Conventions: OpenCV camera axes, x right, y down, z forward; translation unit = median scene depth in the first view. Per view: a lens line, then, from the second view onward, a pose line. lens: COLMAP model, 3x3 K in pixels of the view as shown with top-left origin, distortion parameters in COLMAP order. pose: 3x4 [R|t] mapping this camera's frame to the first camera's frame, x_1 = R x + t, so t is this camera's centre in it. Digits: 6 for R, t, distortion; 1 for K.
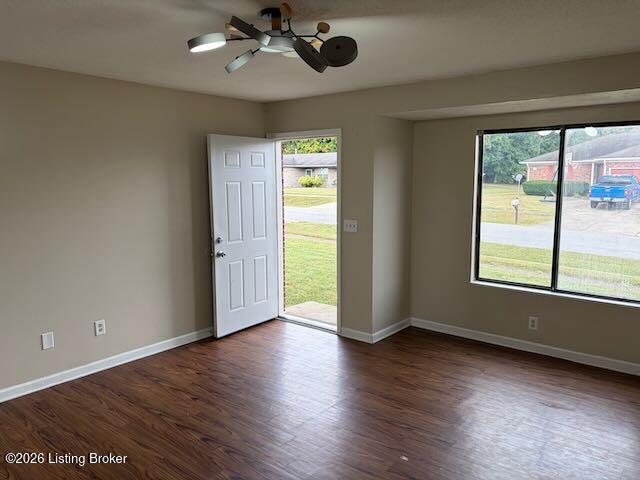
lens RADIAL K [[490.5, 0, 323.4], [0, 490.5, 239.2], [0, 0, 1]] dist [0.027932, 0.004653]
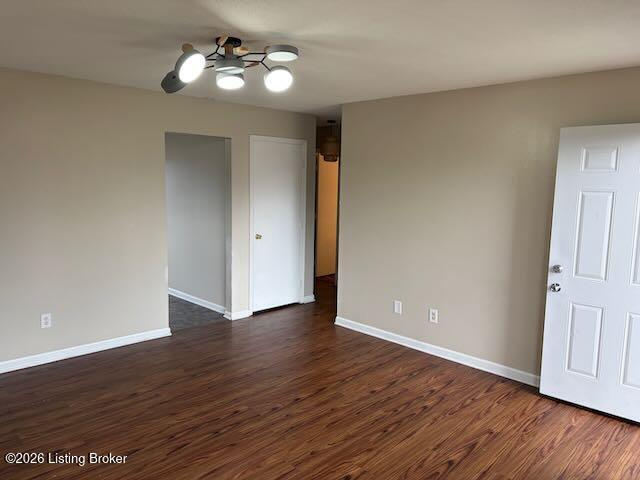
lens RADIAL K [[490.5, 0, 322.4], [0, 490.5, 239.6], [0, 0, 1]] dist [0.027932, 0.004653]
pose [[-0.101117, 0.125395, -0.986940, 0.652931], [-0.150006, 0.978762, 0.139725, -0.108056], [0.983501, 0.162176, -0.080159, 0.814393]]
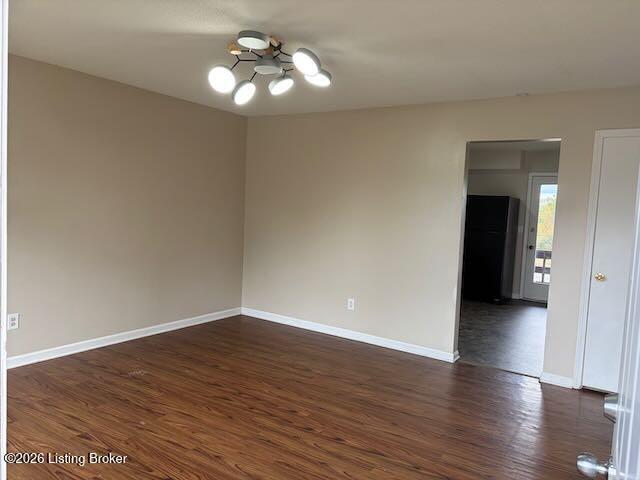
lens RADIAL K [[490.5, 0, 318.7], [0, 490.5, 241.8], [0, 0, 1]] dist [0.027932, 0.004653]
pose [[-0.994144, -0.035408, -0.102097, -0.064692], [-0.056046, 0.976736, 0.206990, -0.129112], [0.092392, 0.211500, -0.973001, 1.386097]]
